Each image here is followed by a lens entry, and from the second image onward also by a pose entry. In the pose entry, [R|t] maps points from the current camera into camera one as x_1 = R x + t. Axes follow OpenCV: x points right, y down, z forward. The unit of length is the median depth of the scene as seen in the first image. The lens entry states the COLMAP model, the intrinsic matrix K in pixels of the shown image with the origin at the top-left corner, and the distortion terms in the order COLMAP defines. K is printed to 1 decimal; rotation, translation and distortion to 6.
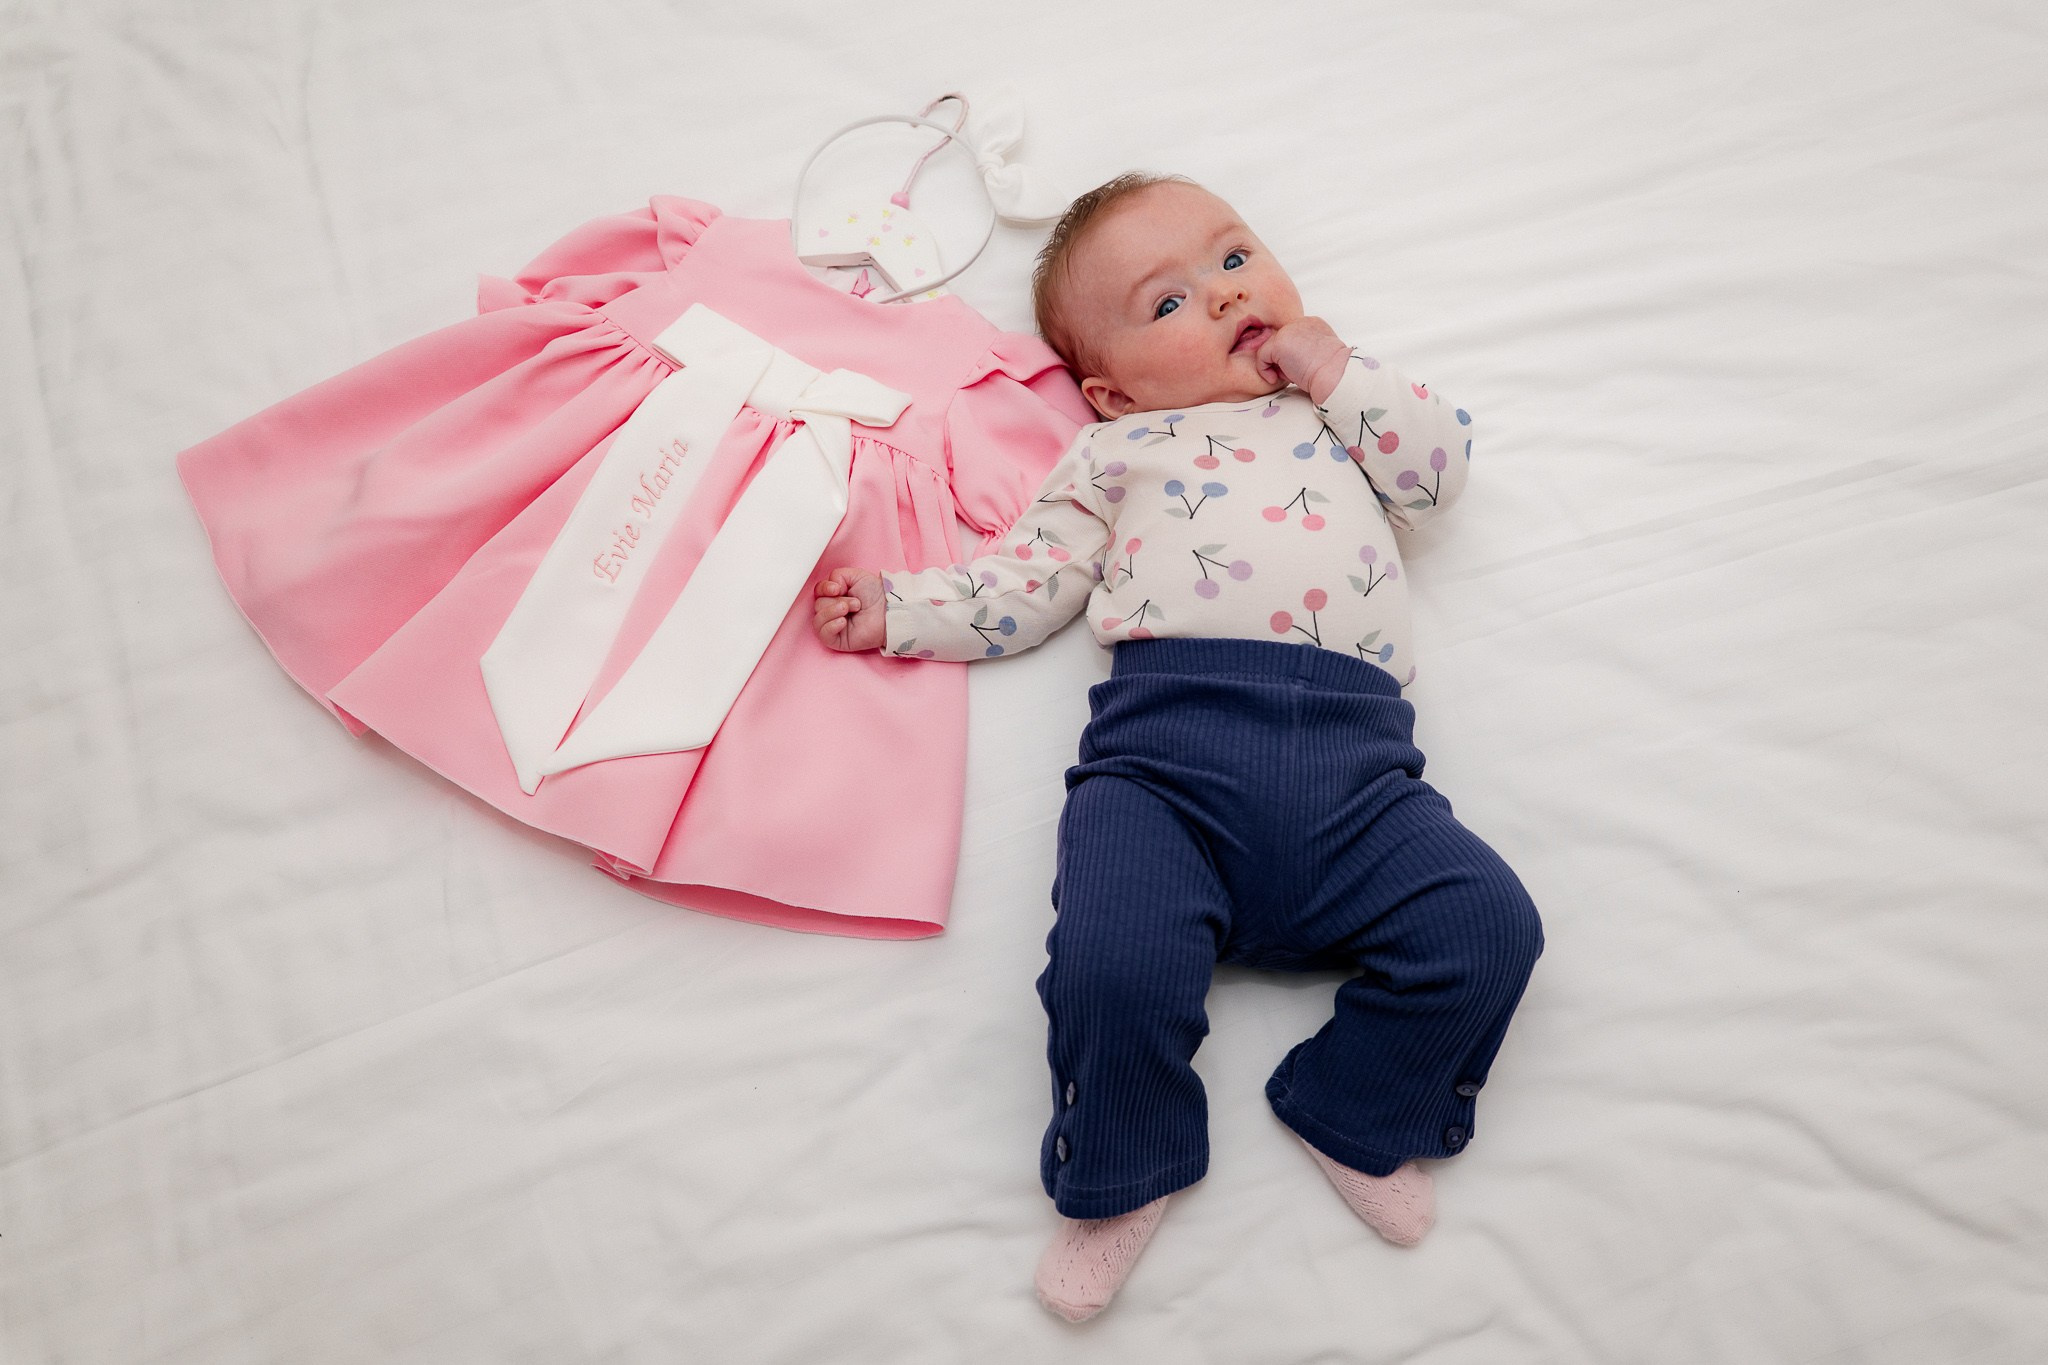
lens RADIAL K [[1355.8, 0, 1024.0], [0, 1355.8, 682.5], [0, 0, 1]] dist [-0.129622, 0.167460]
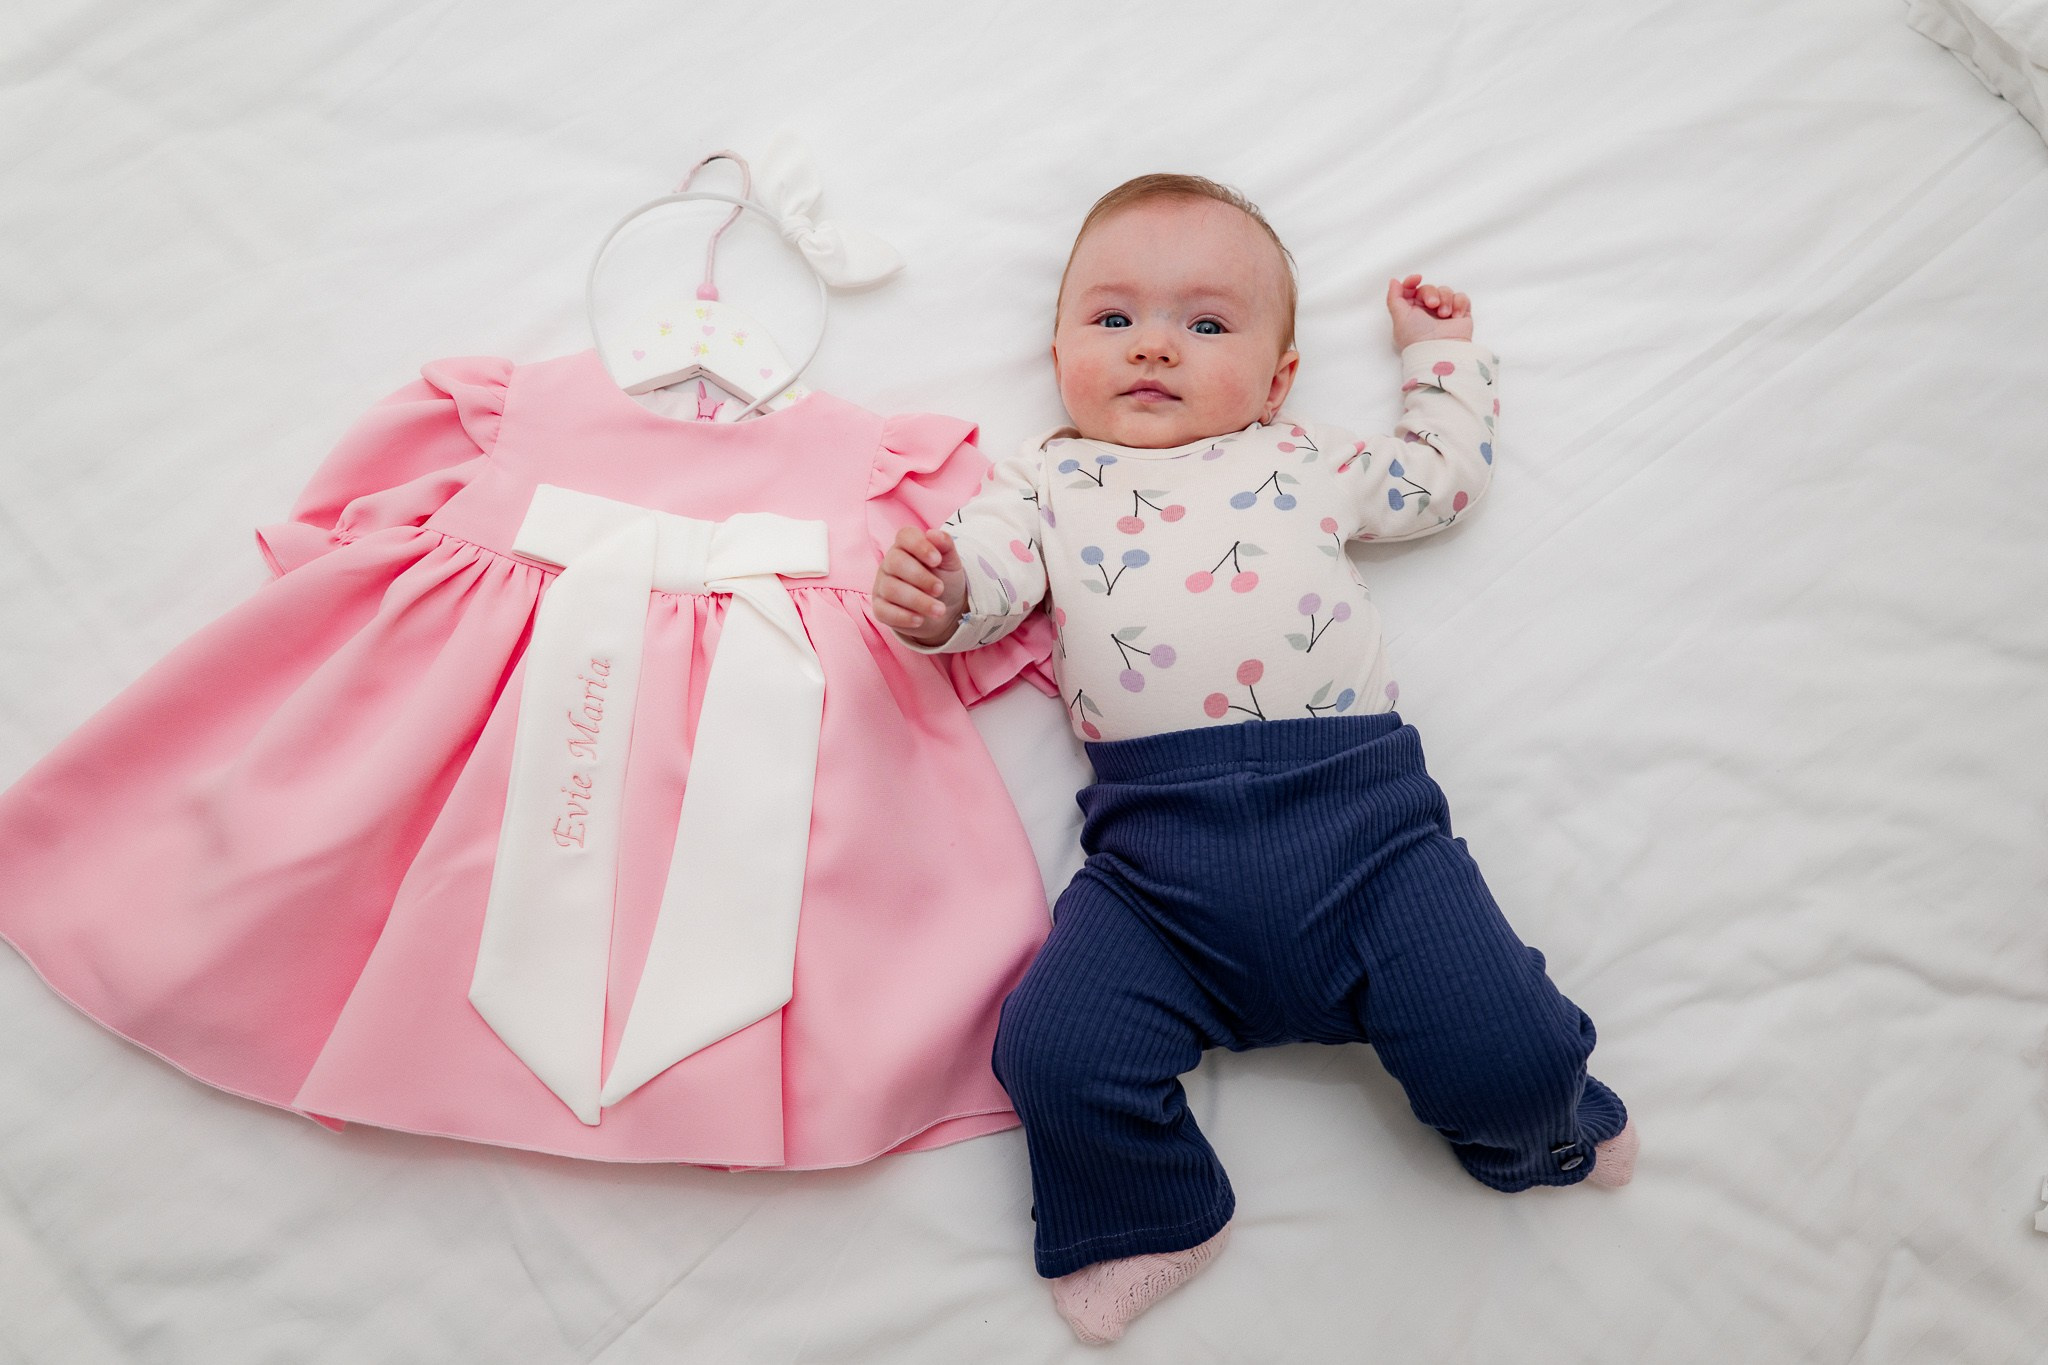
lens RADIAL K [[1355.8, 0, 1024.0], [0, 1355.8, 682.5], [0, 0, 1]] dist [-0.129622, 0.167460]
pose [[0.927424, -0.307537, 0.212851, -0.182948], [0.292041, 0.950997, 0.101575, -0.165178], [-0.233658, -0.032041, 0.971791, 0.113111]]
